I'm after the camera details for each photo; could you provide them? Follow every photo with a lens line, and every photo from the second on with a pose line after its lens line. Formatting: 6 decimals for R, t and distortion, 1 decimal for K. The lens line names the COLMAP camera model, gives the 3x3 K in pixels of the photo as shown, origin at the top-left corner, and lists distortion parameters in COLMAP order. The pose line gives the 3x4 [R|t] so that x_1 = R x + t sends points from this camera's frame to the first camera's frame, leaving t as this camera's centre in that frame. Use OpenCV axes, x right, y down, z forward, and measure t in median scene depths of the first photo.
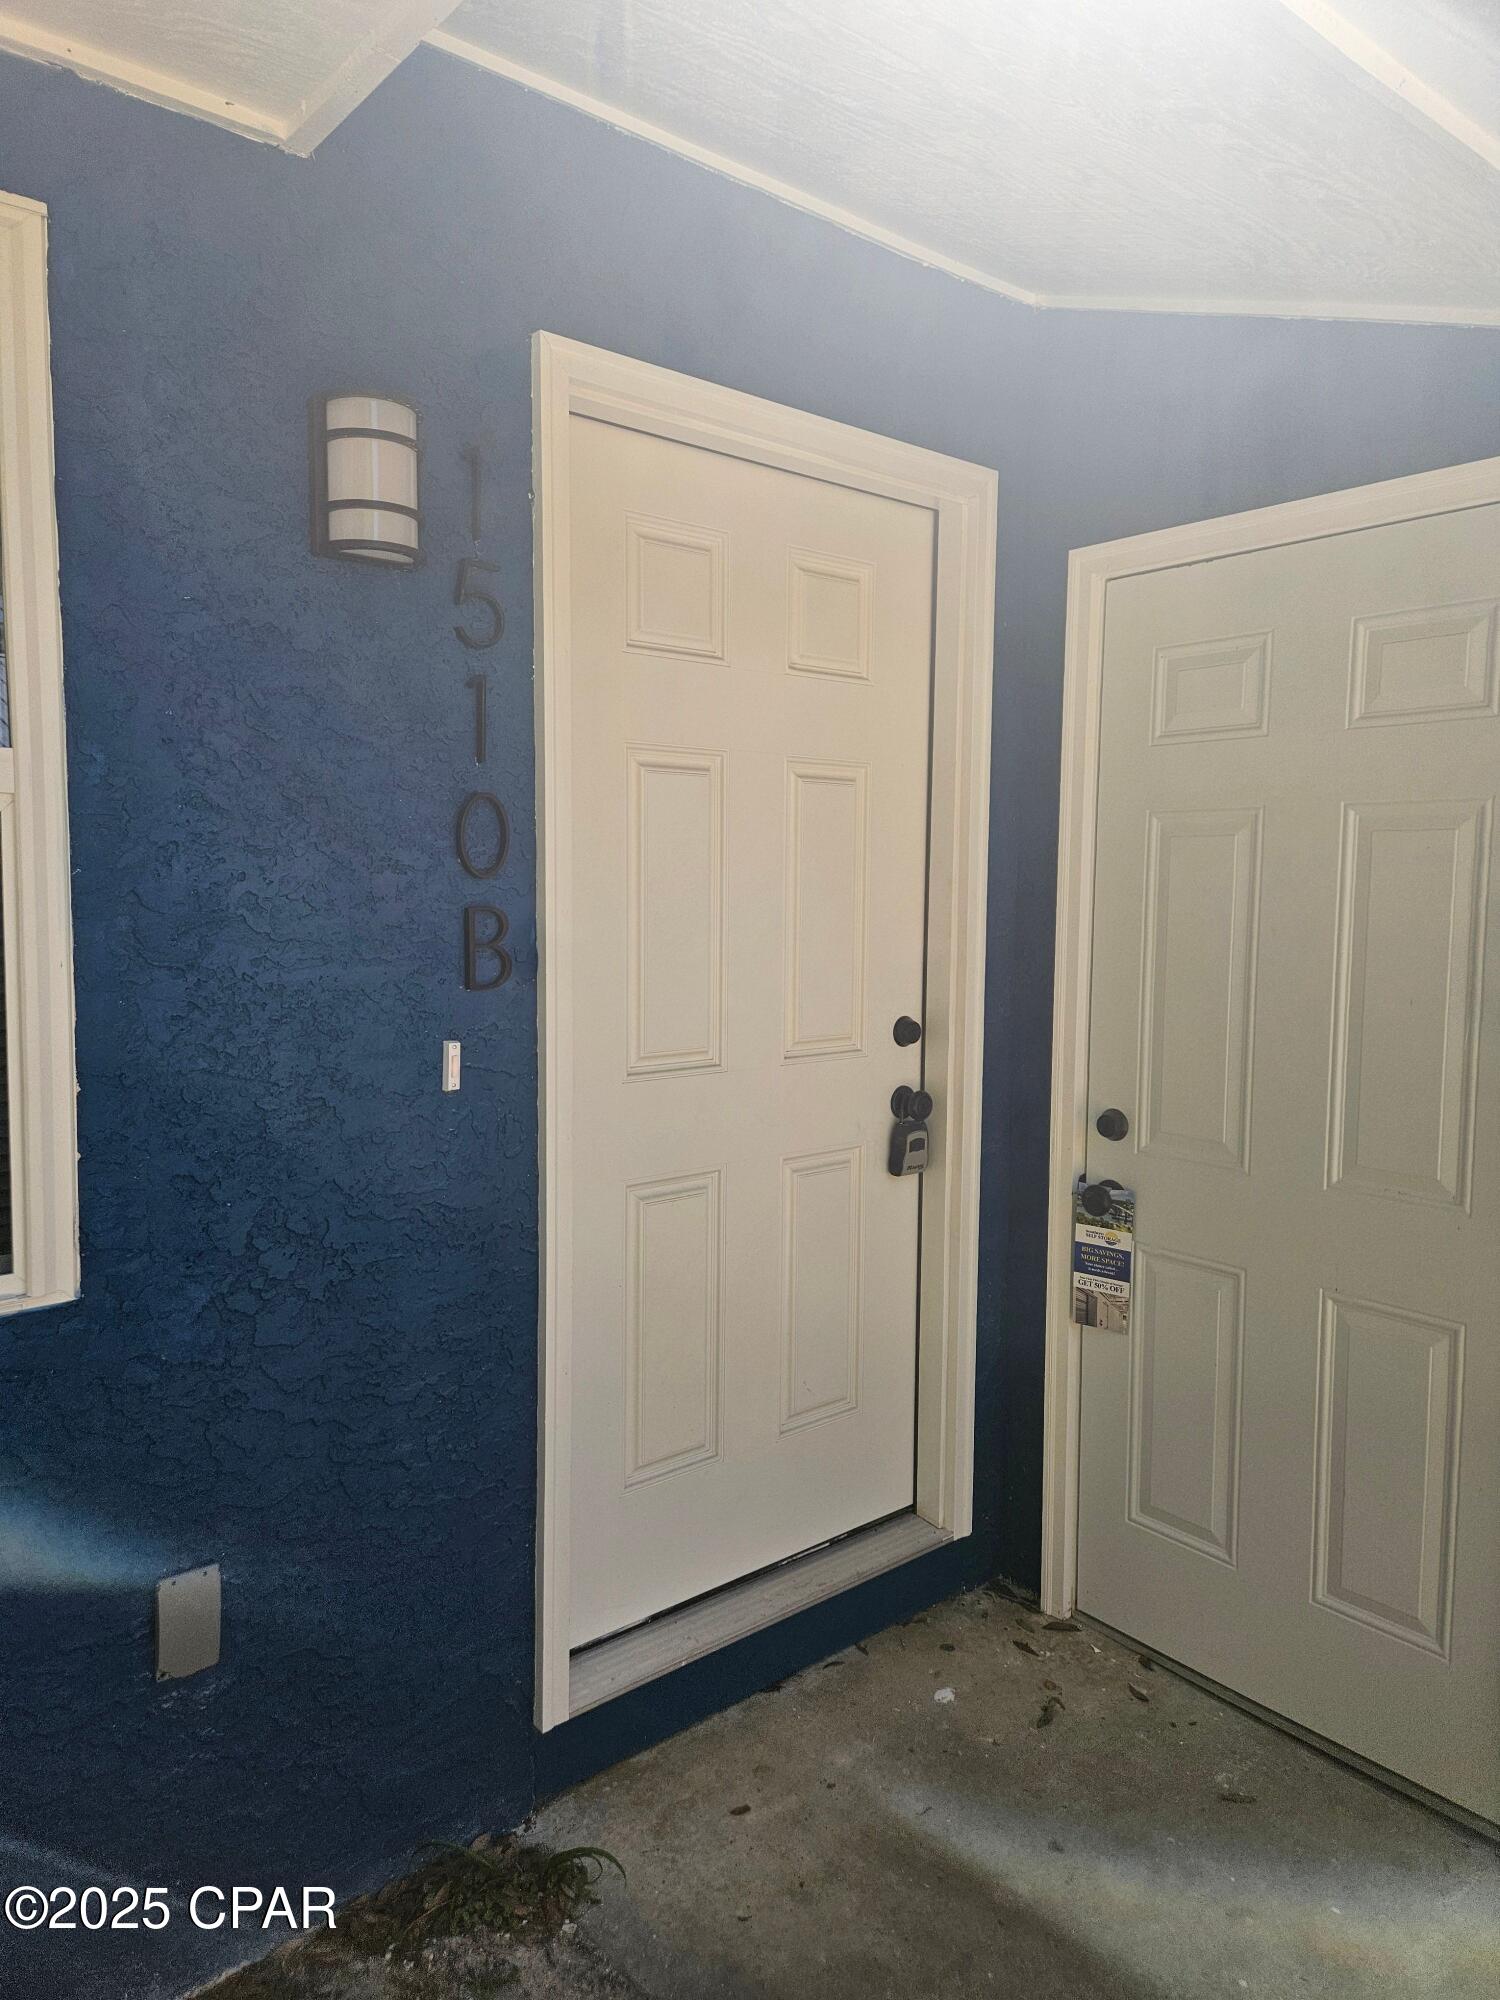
lens RADIAL K [[1350.5, 0, 748.5], [0, 1350.5, 983.7], [0, 0, 1]] dist [0.039769, -0.001528]
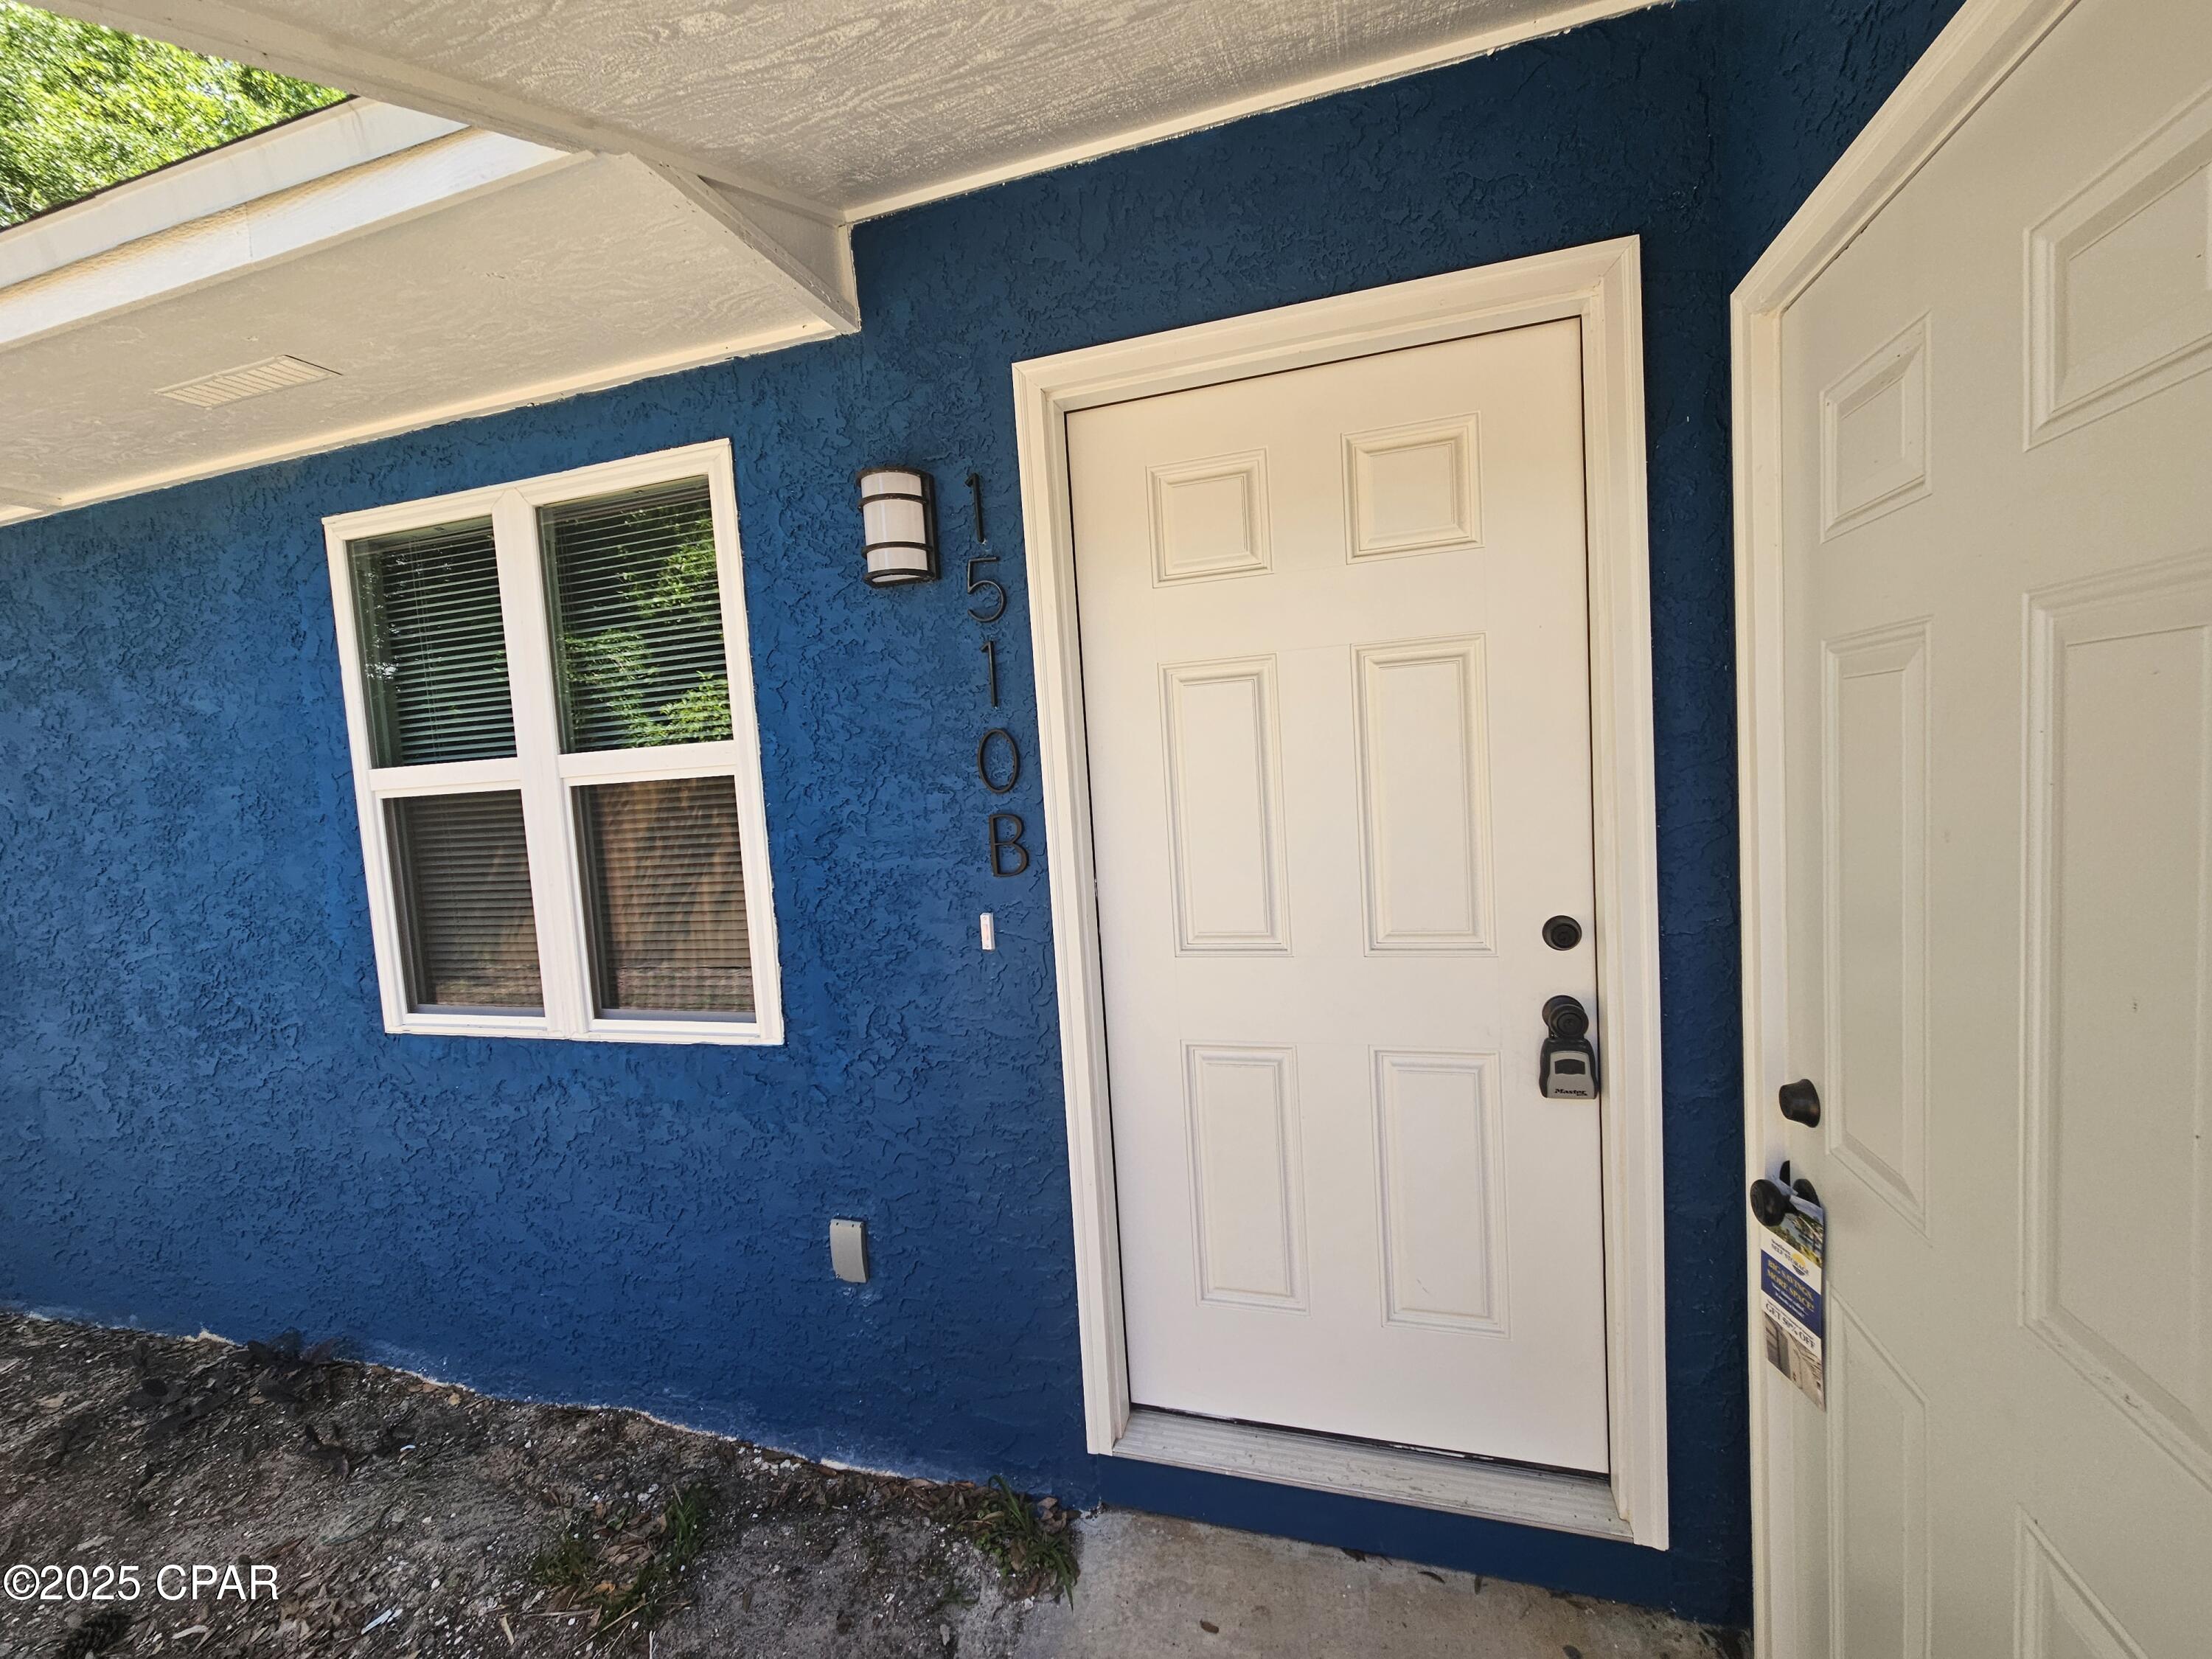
lens RADIAL K [[907.1, 0, 1106.0], [0, 907.1, 846.1], [0, 0, 1]] dist [0.008343, -0.000034]
pose [[0.550910, 0.026259, -0.834152, 0.606955], [-0.000975, 0.999524, 0.030822, -0.053750], [0.834564, -0.016167, 0.550673, 0.597956]]
